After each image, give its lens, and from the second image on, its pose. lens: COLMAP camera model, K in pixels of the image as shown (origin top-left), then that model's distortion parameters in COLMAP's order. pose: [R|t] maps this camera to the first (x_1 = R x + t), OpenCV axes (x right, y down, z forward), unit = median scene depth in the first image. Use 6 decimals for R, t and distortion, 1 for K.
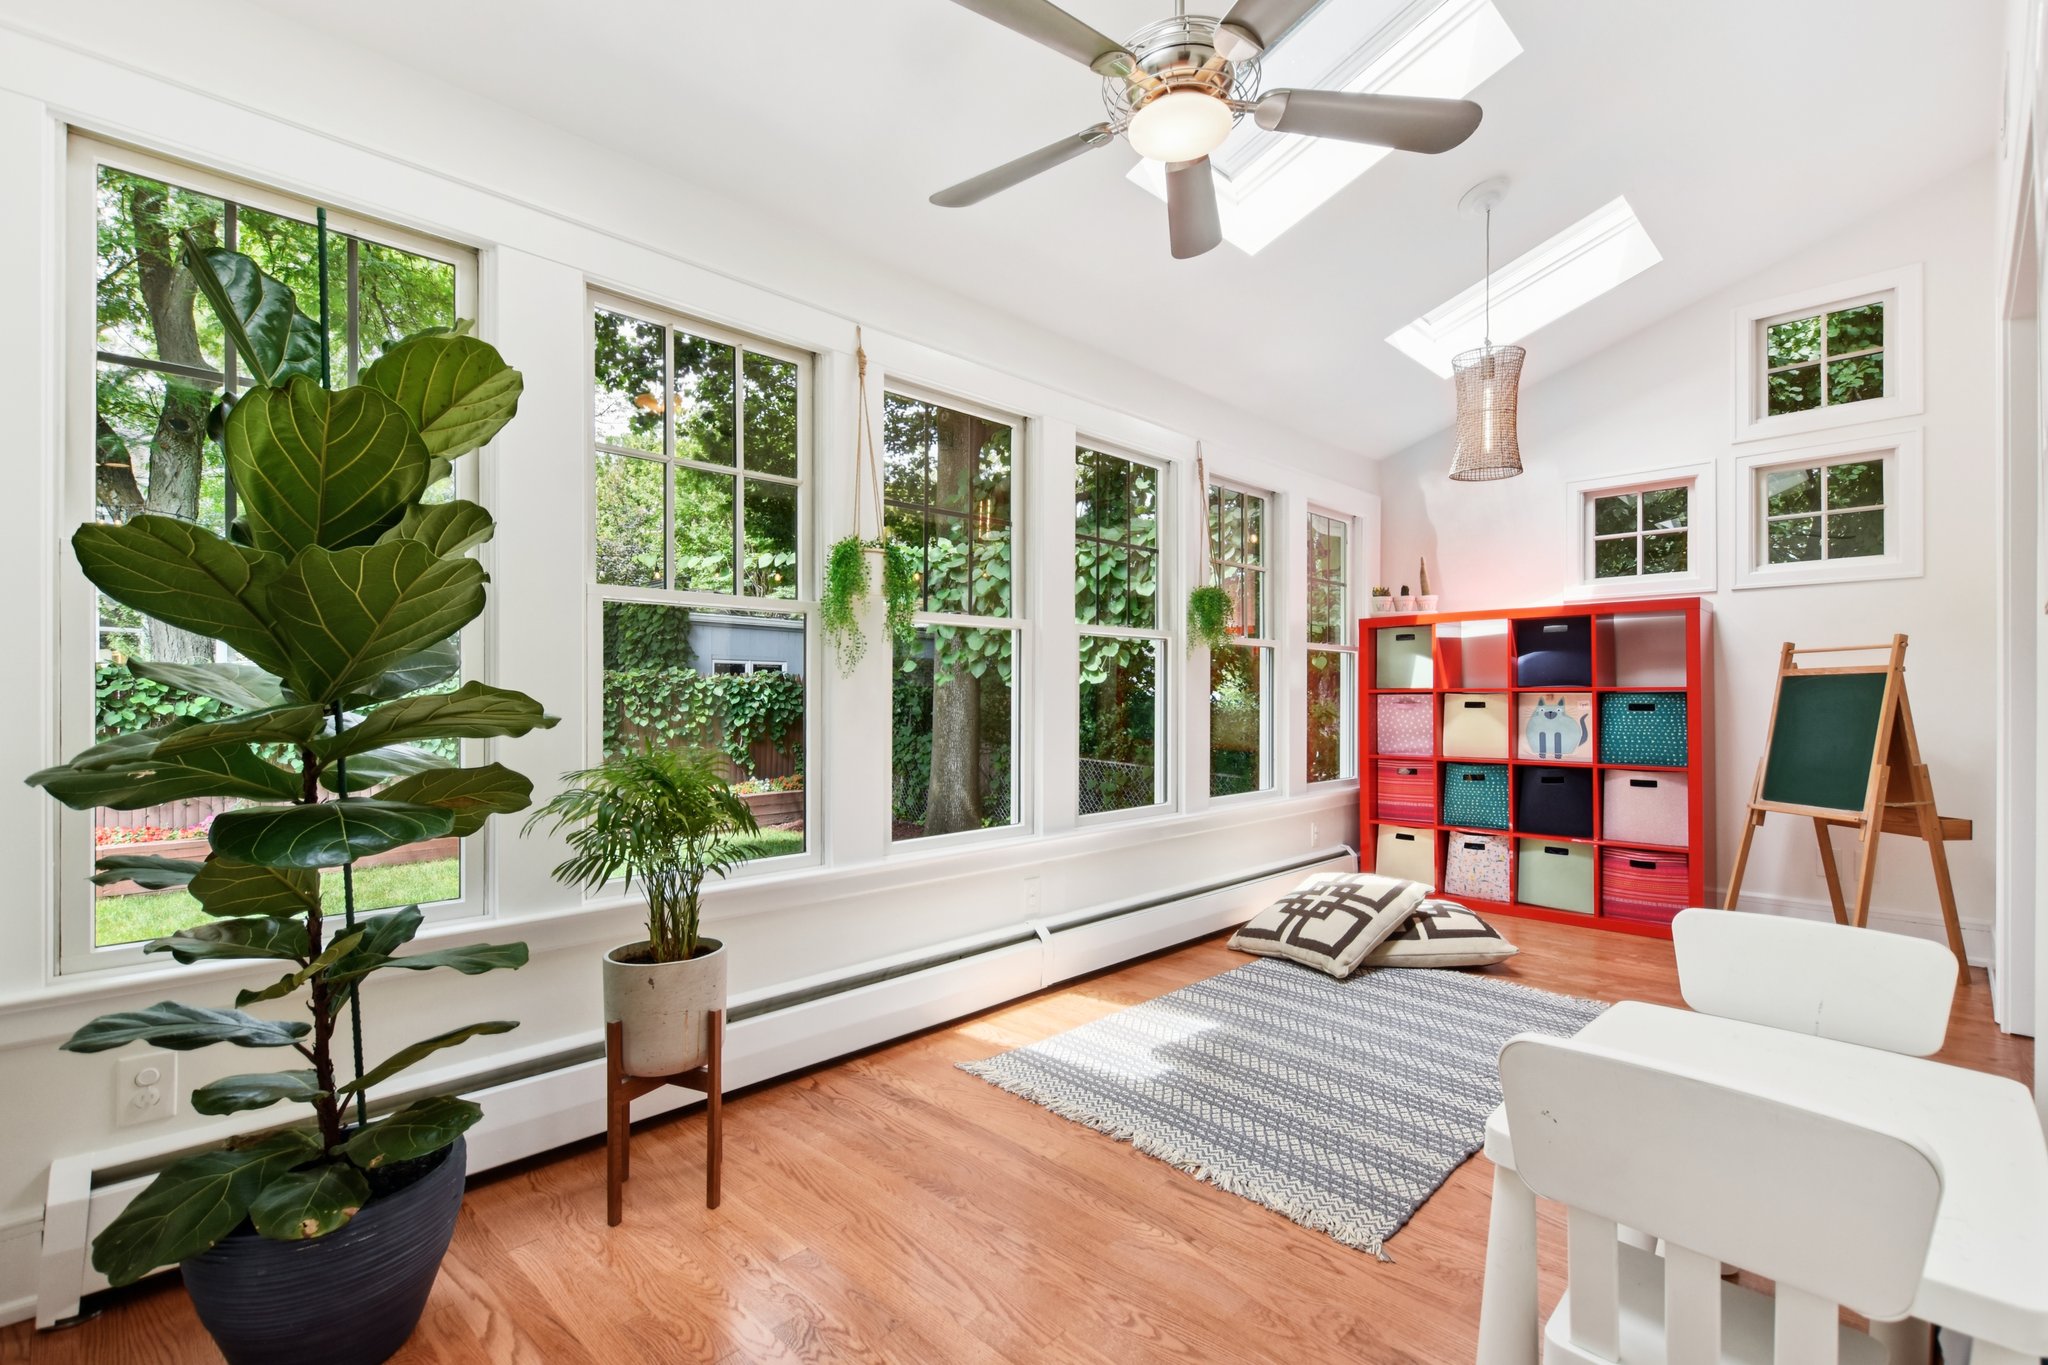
lens RADIAL K [[893.3, 0, 1025.1], [0, 893.3, 697.9], [0, 0, 1]] dist [0.008378, -0.001622]
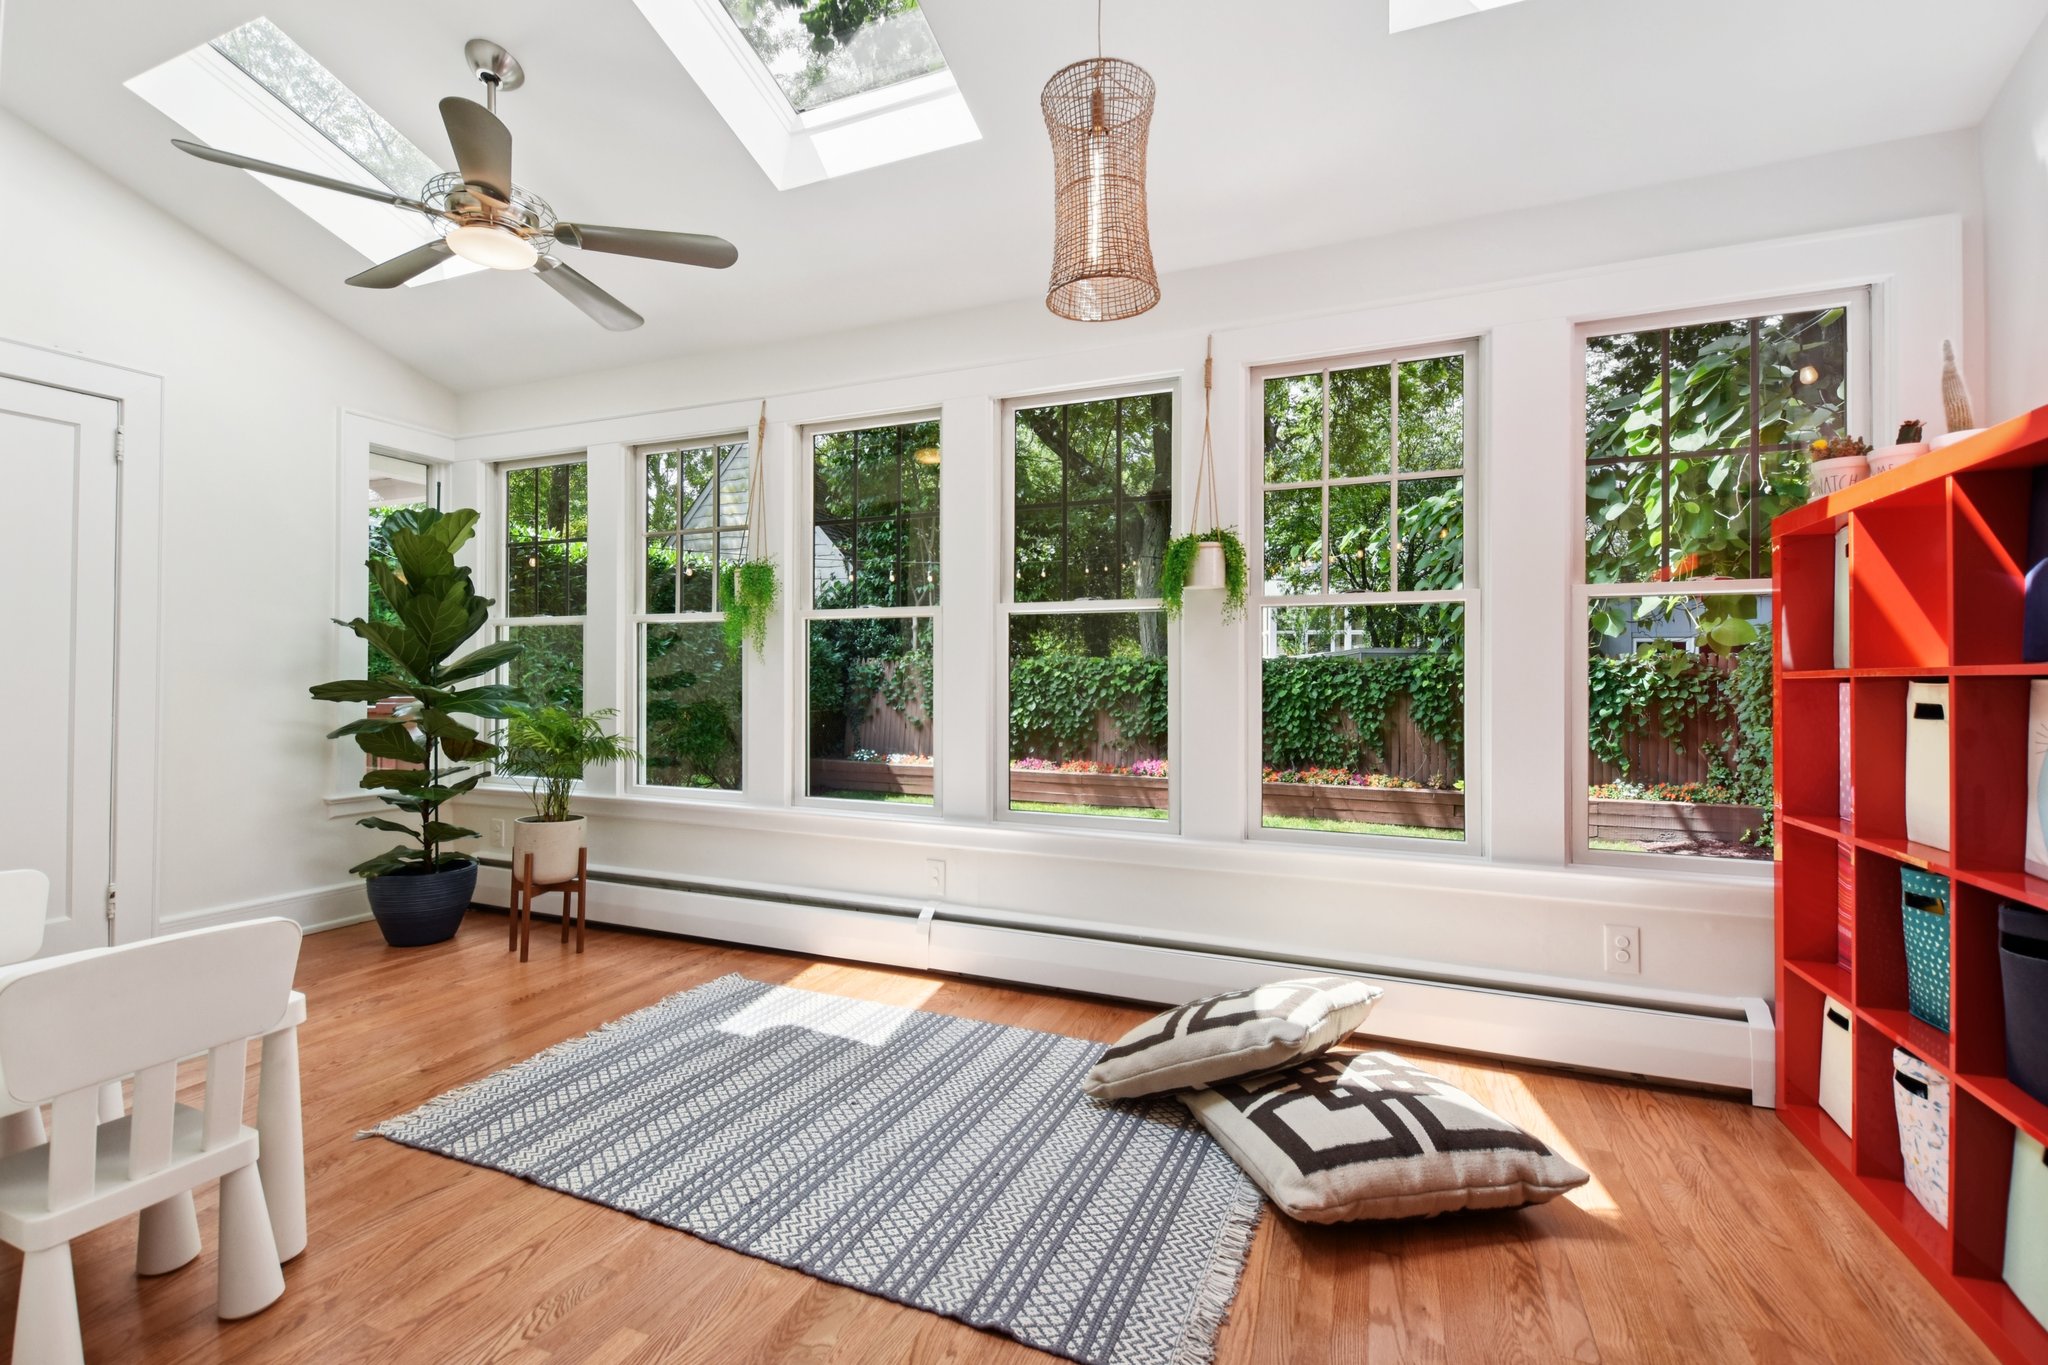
lens RADIAL K [[893.3, 0, 1025.1], [0, 893.3, 678.8], [0, 0, 1]] dist [0.008378, -0.001622]
pose [[0.395697, 0.000820, -0.918381, 0.860842], [-0.003049, 0.999995, -0.000421, -0.007998], [0.918376, 0.002967, 0.395698, 0.597020]]
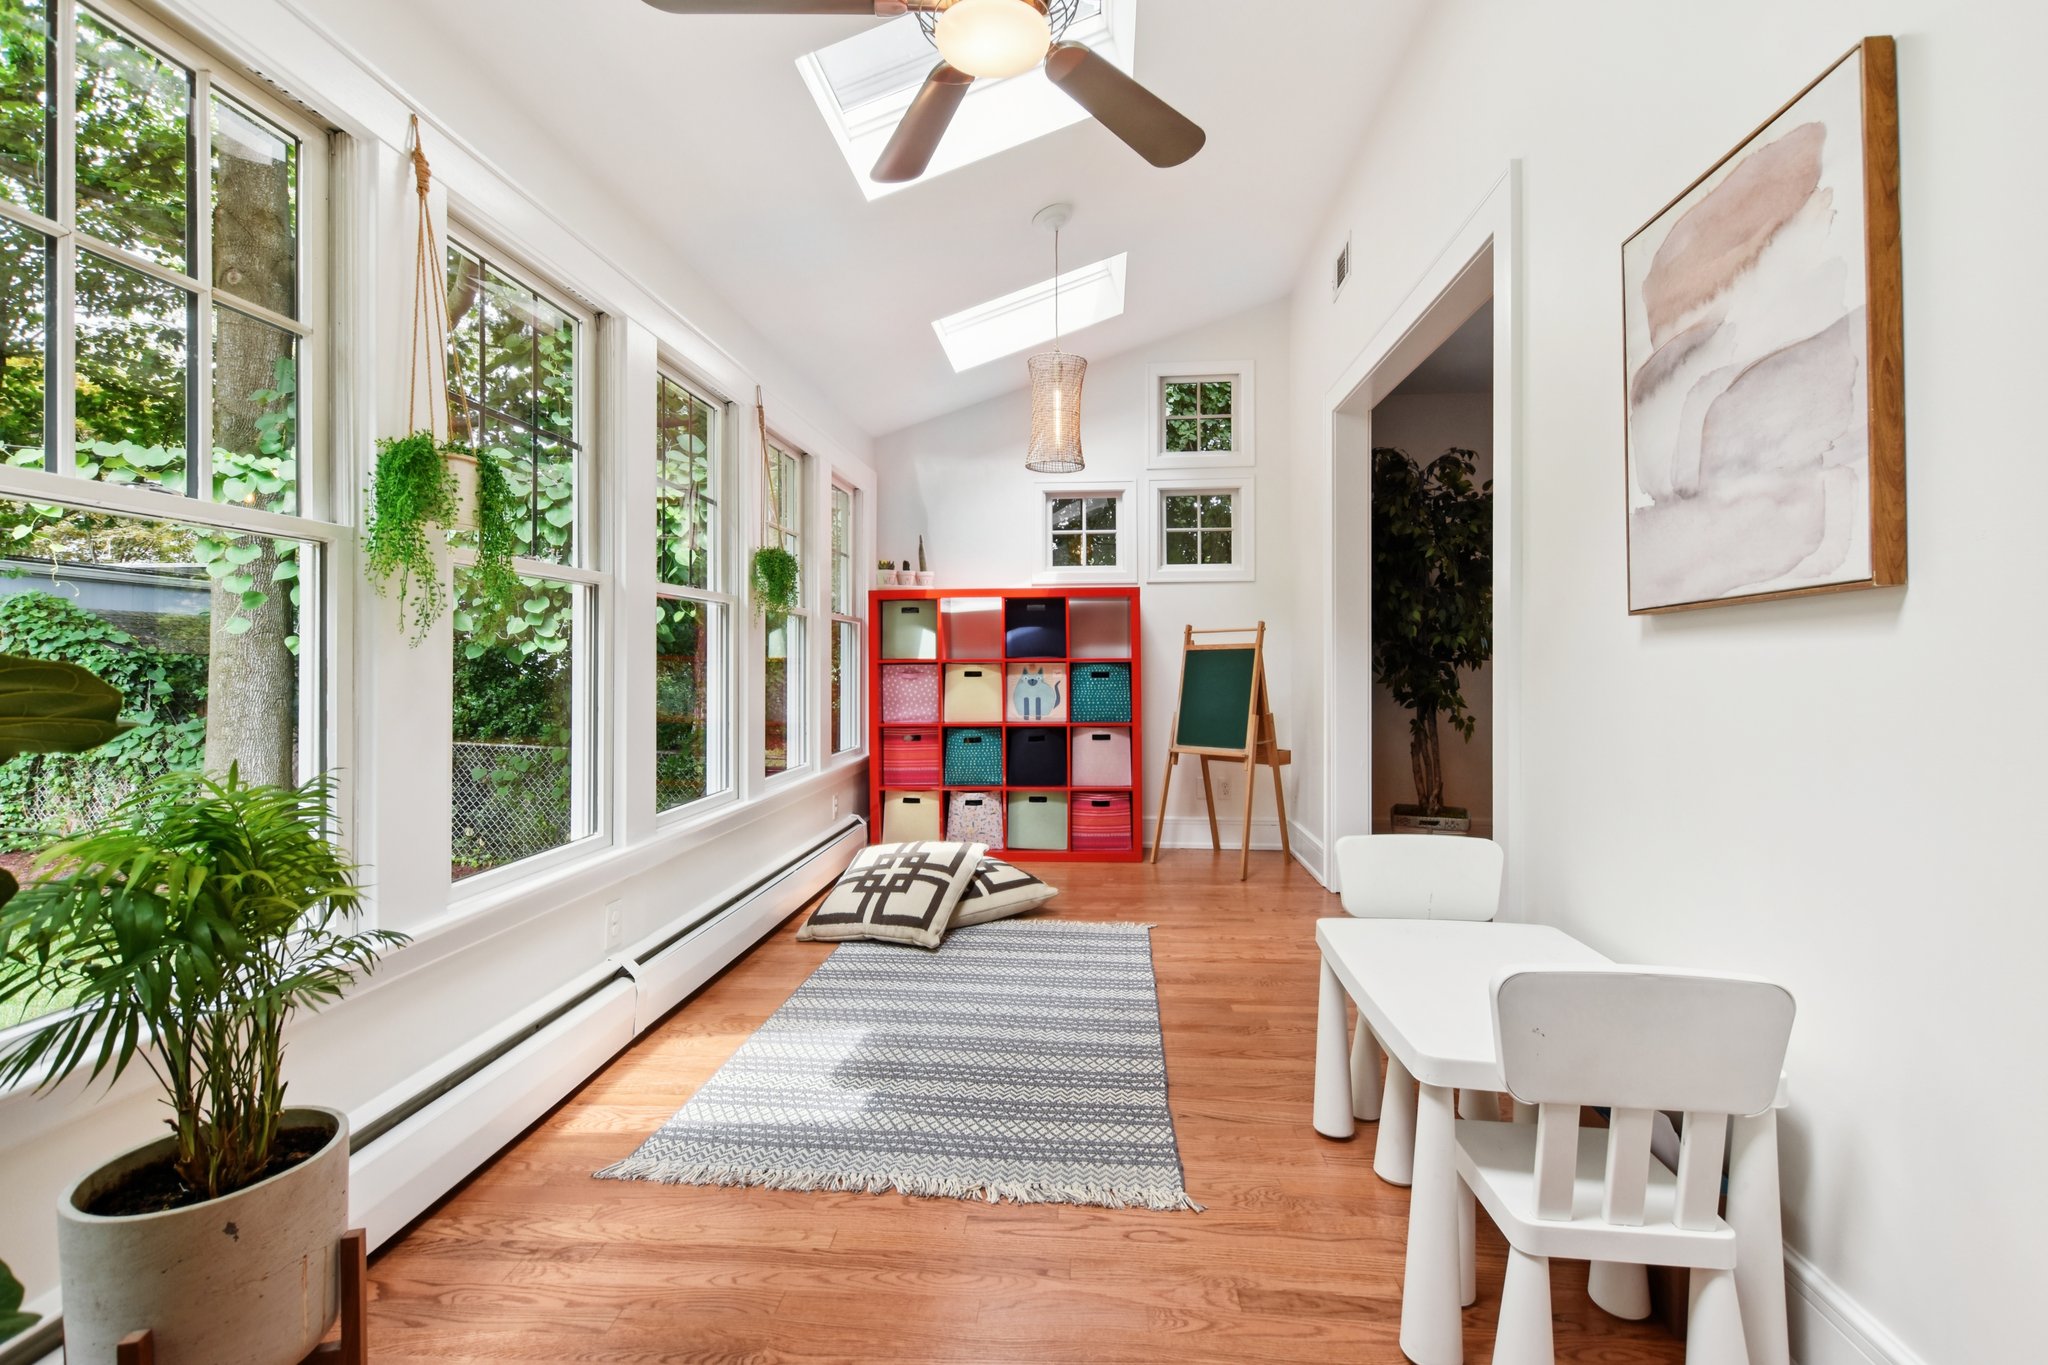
lens RADIAL K [[893.3, 0, 1014.6], [0, 893.3, 666.3], [0, 0, 1]] dist [0.008378, -0.001622]
pose [[0.773781, -0.004820, 0.633435, -0.188000], [0.004622, 0.999987, 0.001963, -0.004573], [-0.633436, 0.001408, 0.773793, 0.145048]]
